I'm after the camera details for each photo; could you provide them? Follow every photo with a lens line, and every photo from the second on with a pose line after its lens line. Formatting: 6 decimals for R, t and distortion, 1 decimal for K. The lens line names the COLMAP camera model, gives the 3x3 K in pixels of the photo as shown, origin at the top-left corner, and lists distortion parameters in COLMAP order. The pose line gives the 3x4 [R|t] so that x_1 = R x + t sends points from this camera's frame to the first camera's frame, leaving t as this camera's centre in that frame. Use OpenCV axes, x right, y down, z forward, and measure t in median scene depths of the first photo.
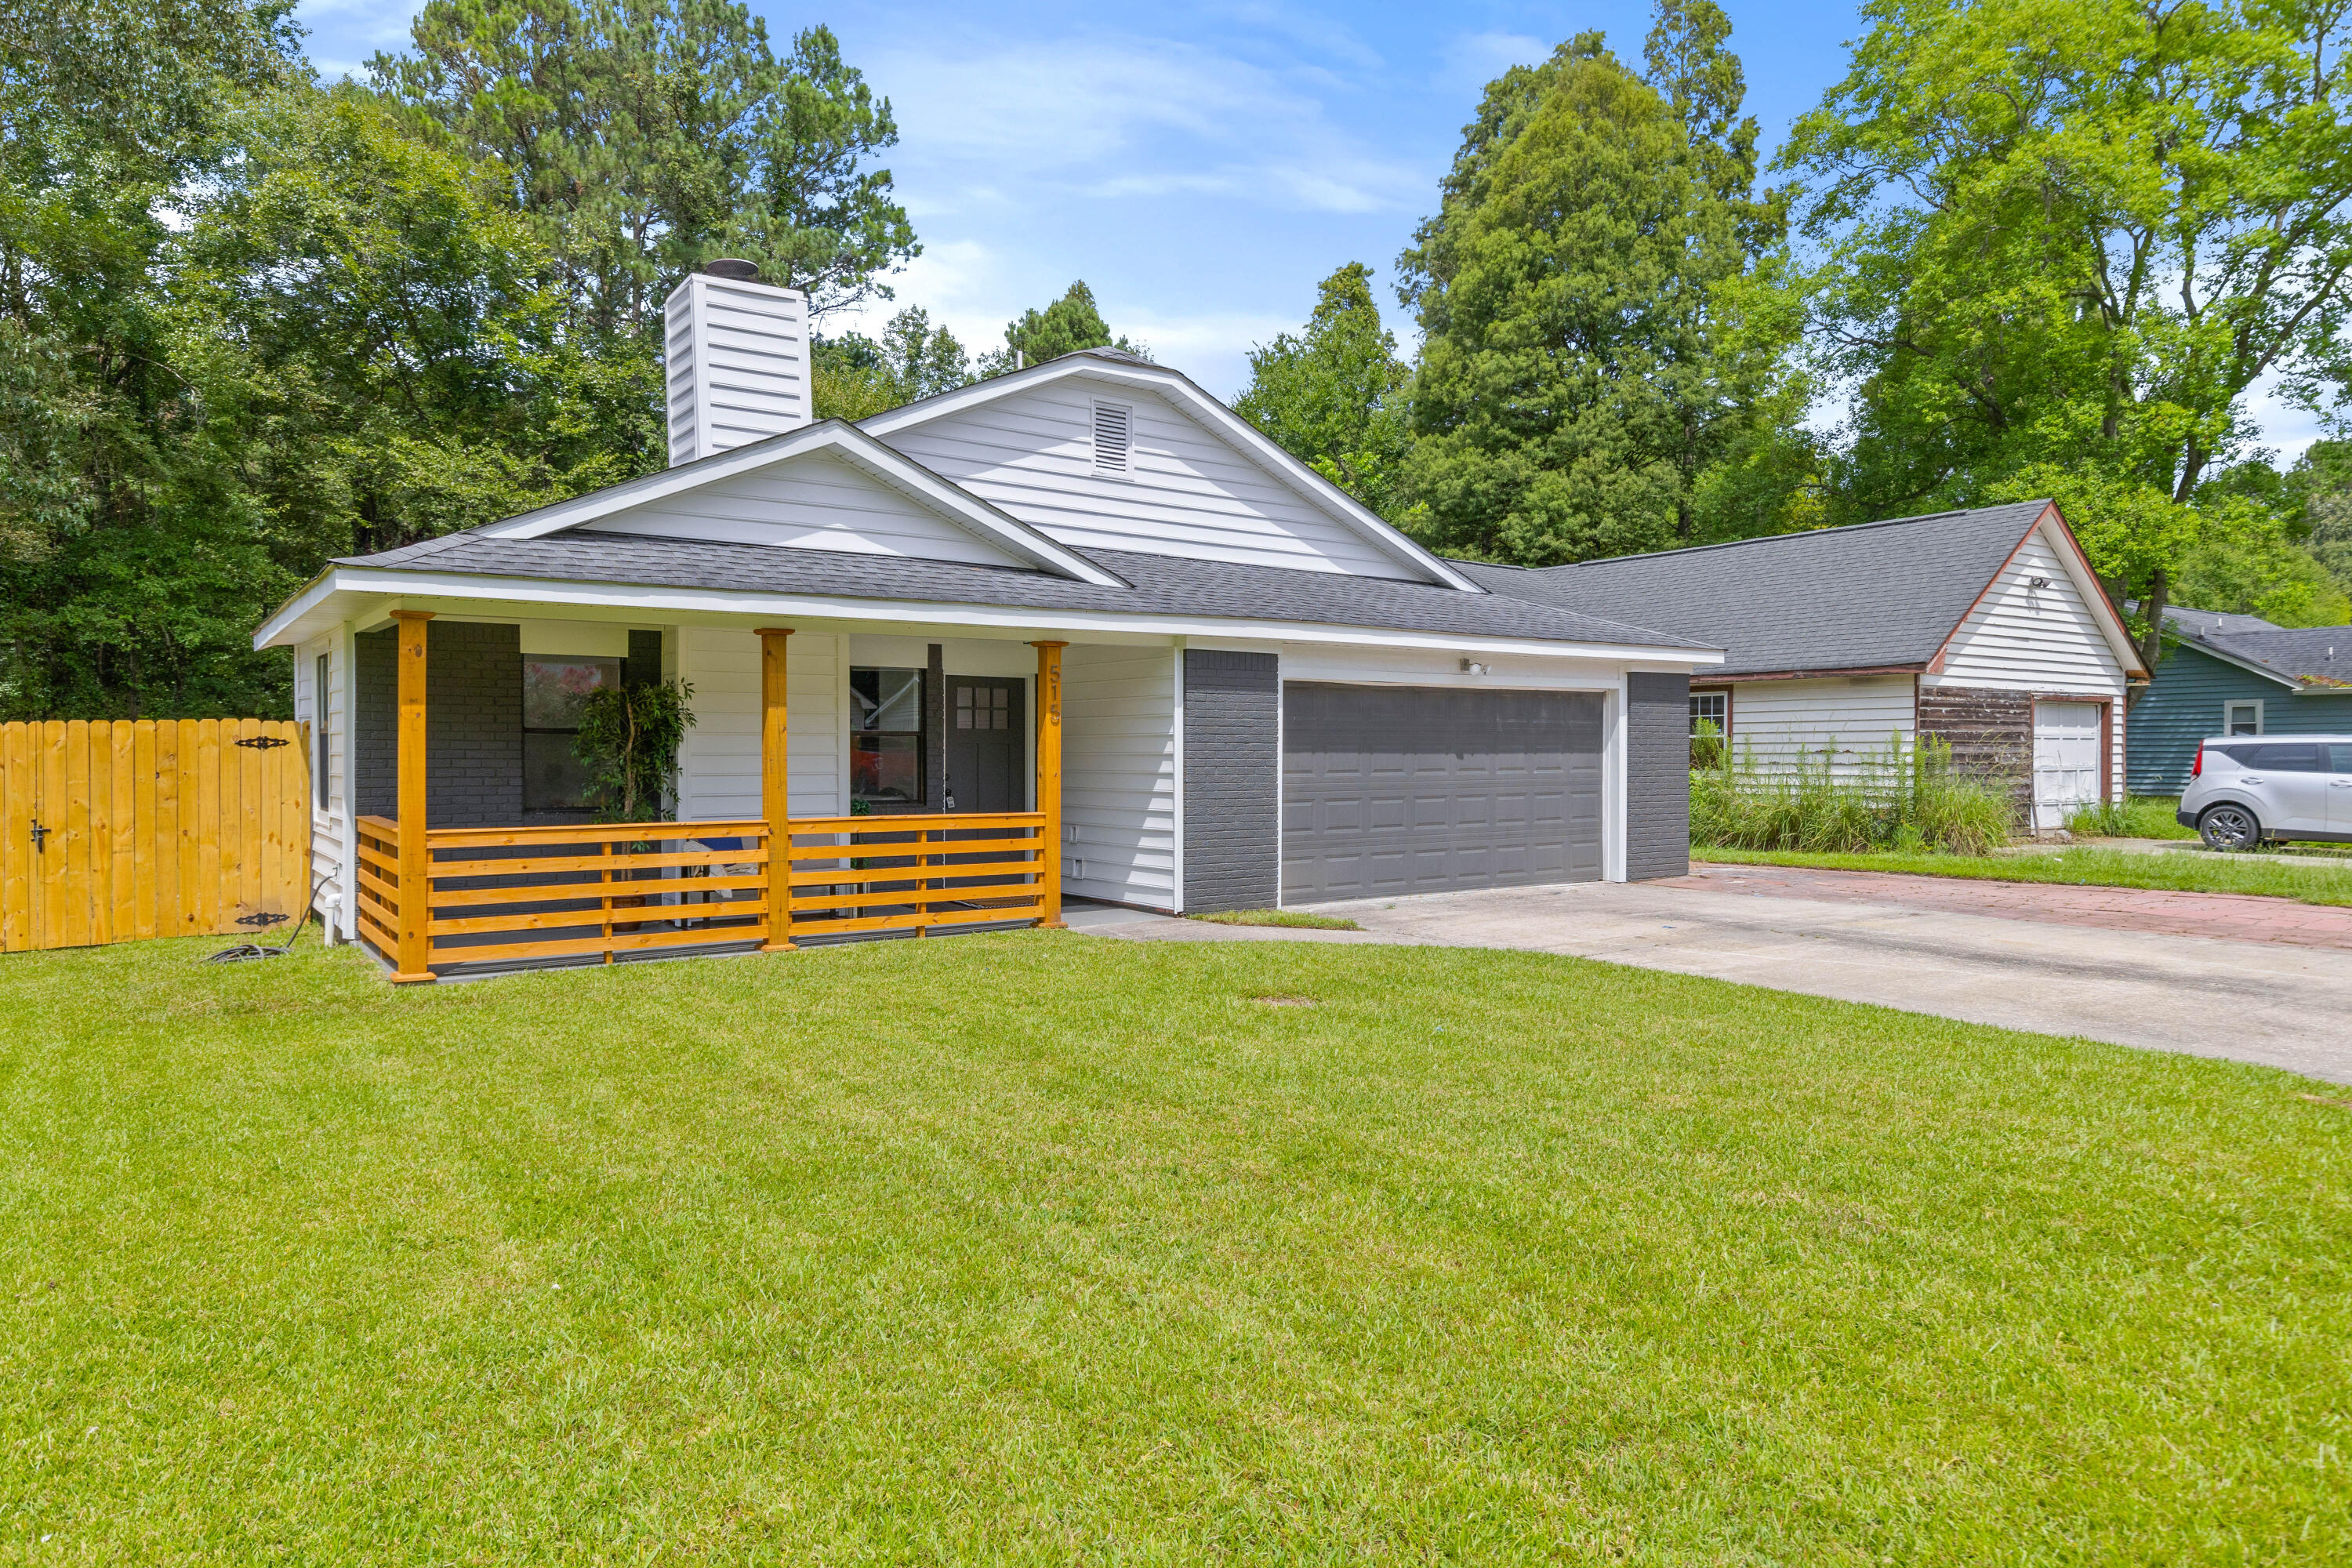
lens RADIAL K [[1468.4, 0, 1176.7], [0, 1468.4, 777.3], [0, 0, 1]] dist [-0.005205, -0.001391]
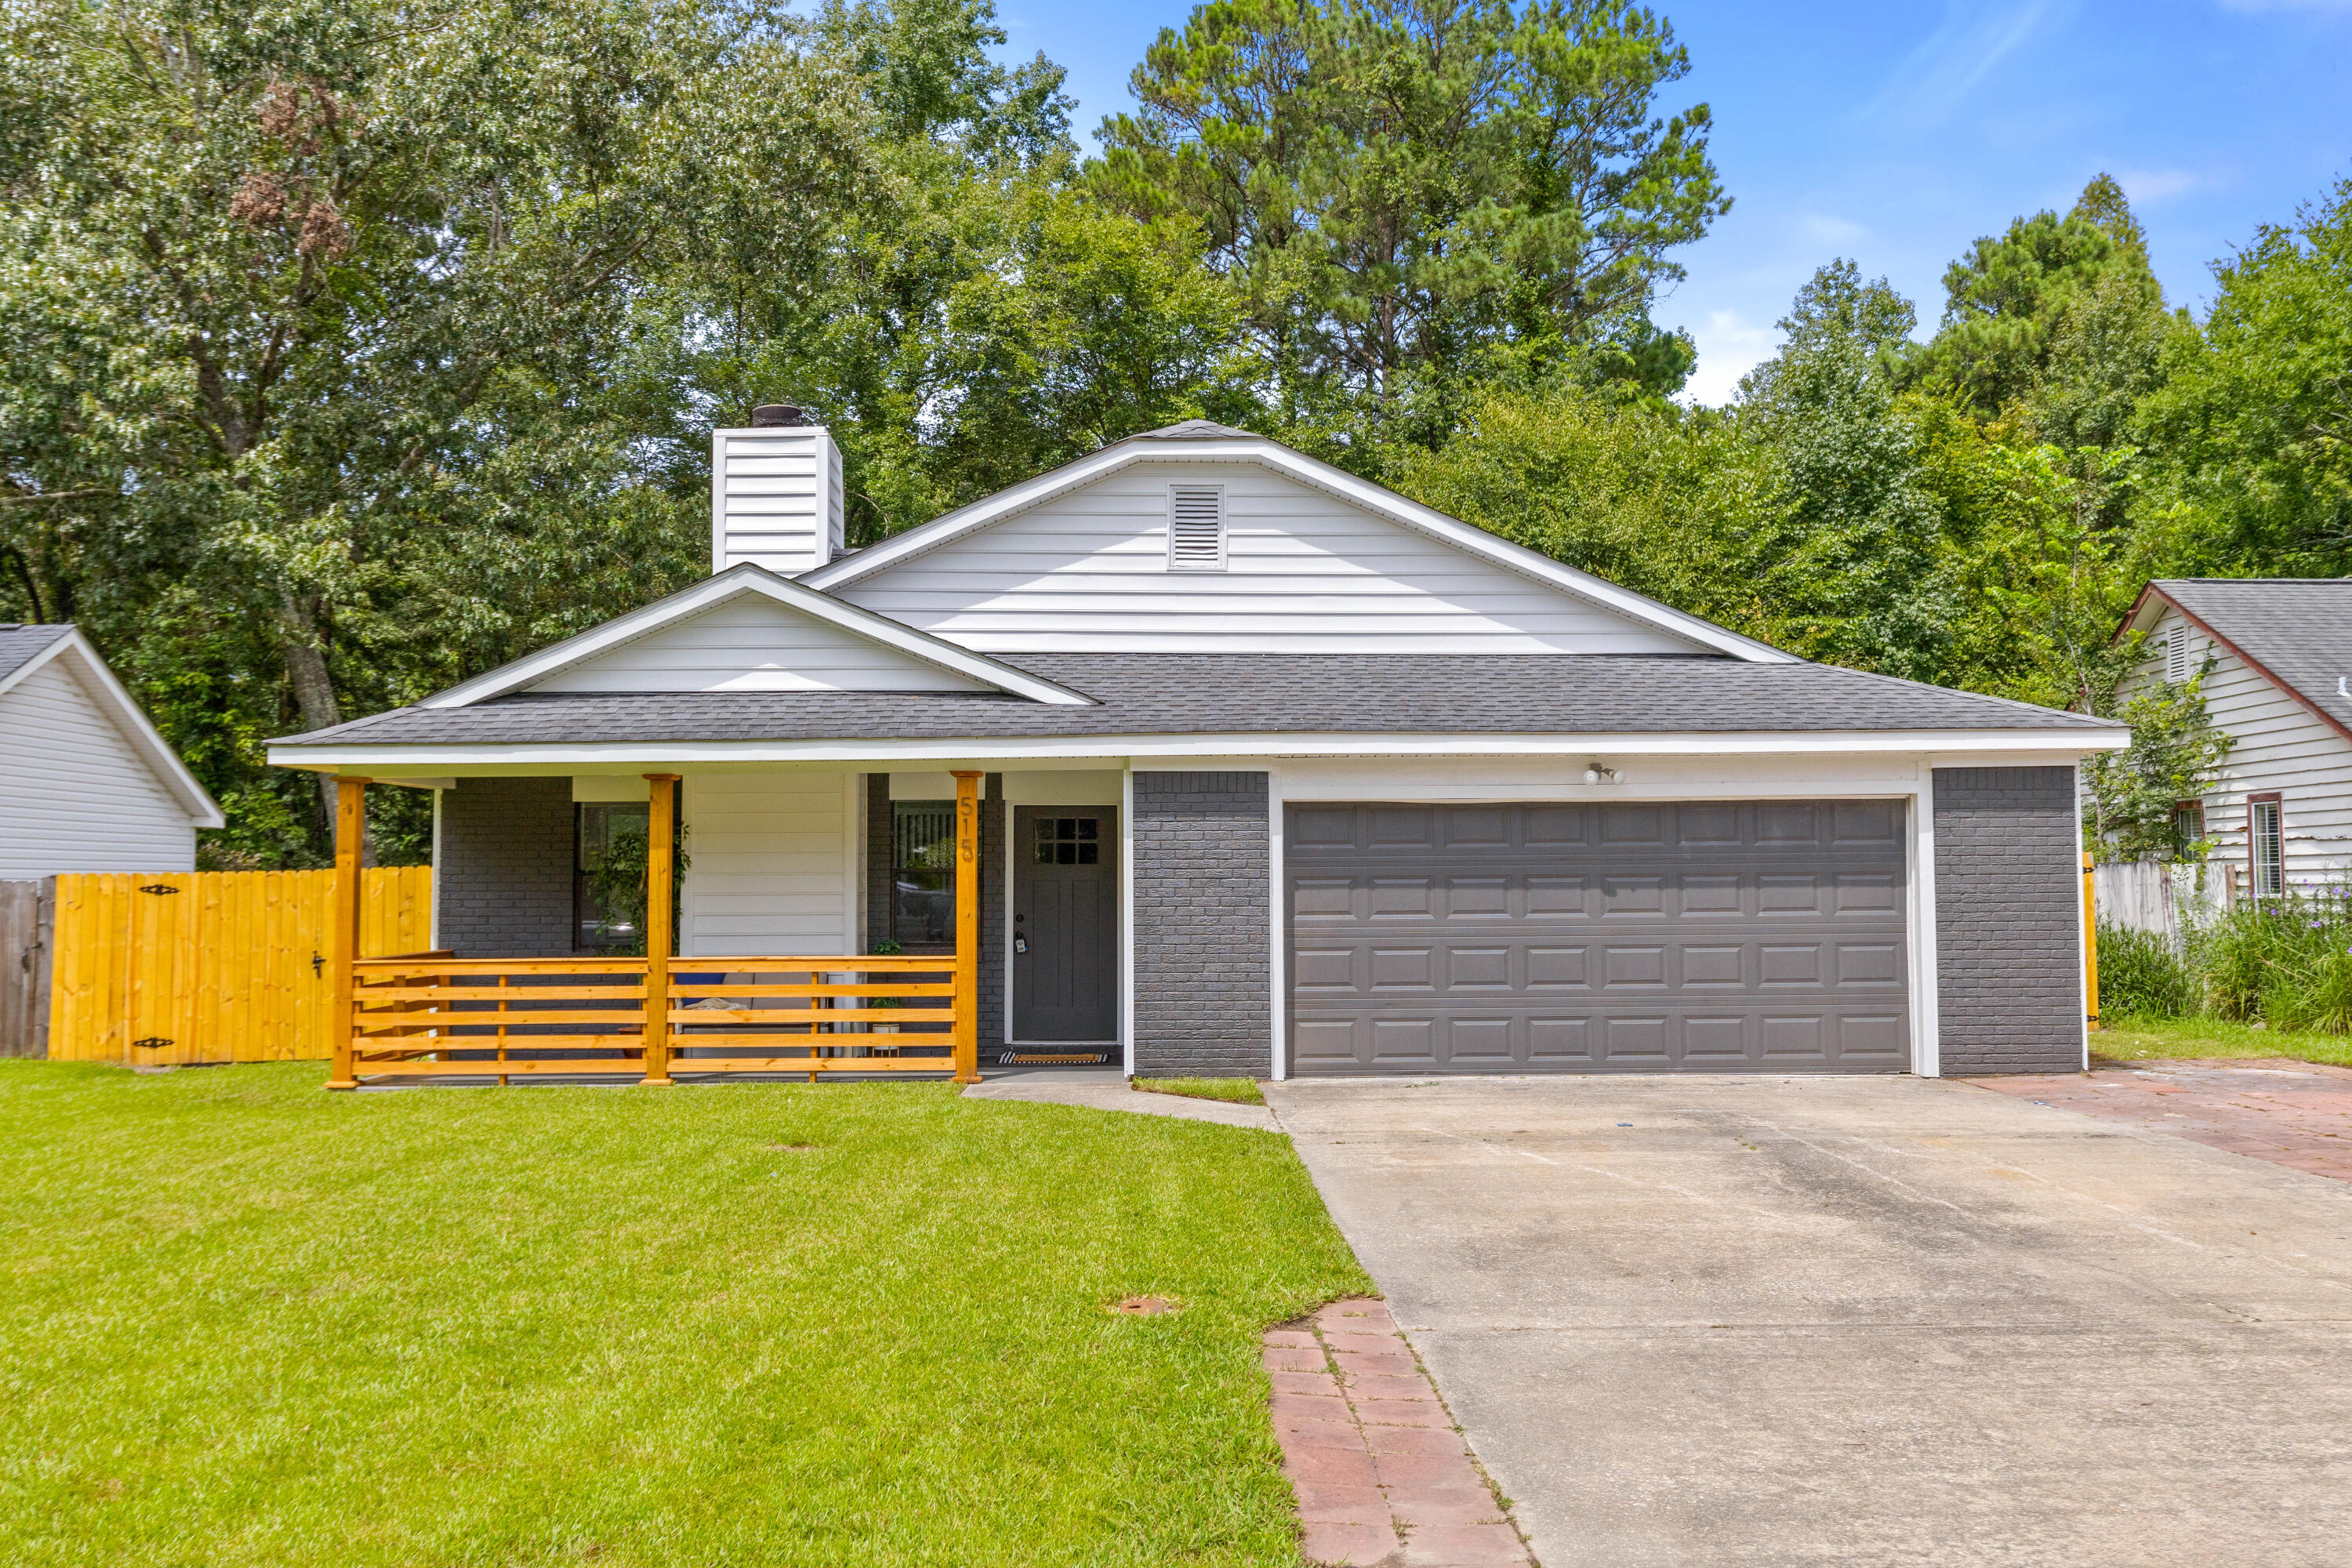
lens RADIAL K [[2089.8, 0, 1174.8], [0, 2089.8, 782.7], [0, 0, 1]] dist [0.037253, -0.012008]
pose [[0.805172, -0.034876, -0.592015, 0.665614], [-0.004706, 0.997862, -0.065186, 0.000307], [0.593023, 0.055272, 0.803286, 0.014520]]
